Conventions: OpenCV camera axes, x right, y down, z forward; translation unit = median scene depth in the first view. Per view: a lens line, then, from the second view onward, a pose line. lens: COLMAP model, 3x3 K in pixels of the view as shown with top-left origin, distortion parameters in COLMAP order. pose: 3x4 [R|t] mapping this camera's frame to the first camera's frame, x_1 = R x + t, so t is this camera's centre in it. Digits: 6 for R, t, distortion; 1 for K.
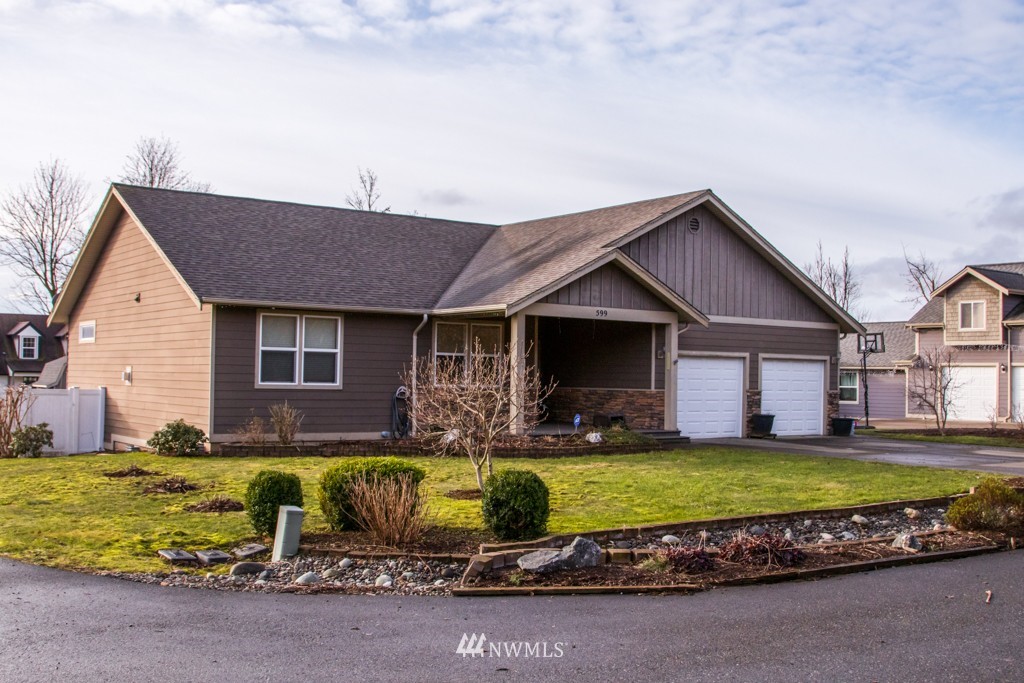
lens RADIAL K [[1129.5, 0, 512.0], [0, 1129.5, 341.5], [0, 0, 1]] dist [-0.111391, 0.005469]
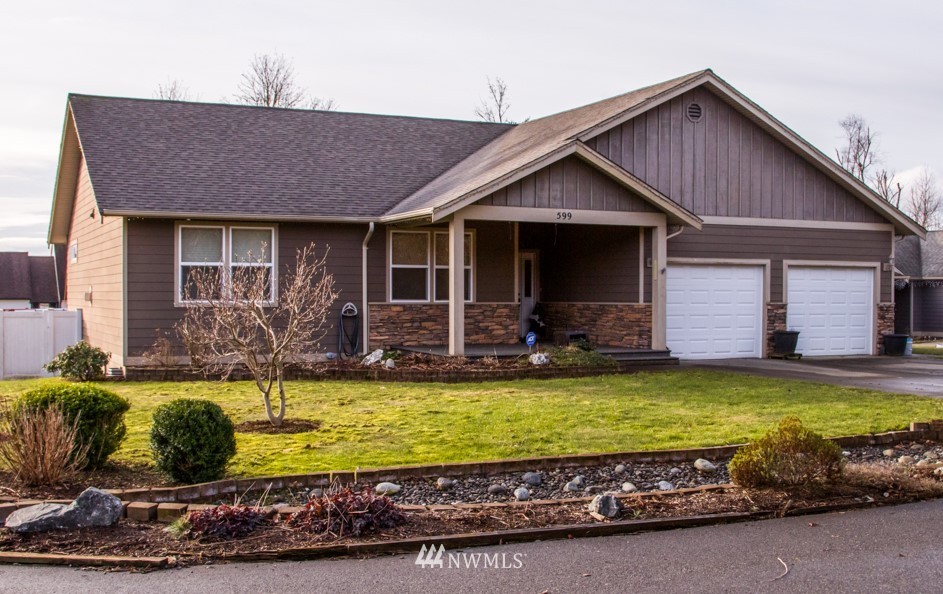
lens RADIAL K [[1167.4, 0, 471.7], [0, 1167.4, 315.3], [0, 0, 1]] dist [-0.117371, 0.001061]
pose [[0.982513, -0.010431, -0.185903, 0.165438], [0.019413, 0.998727, 0.046557, 0.007791], [0.185180, -0.049352, 0.981465, 0.095841]]
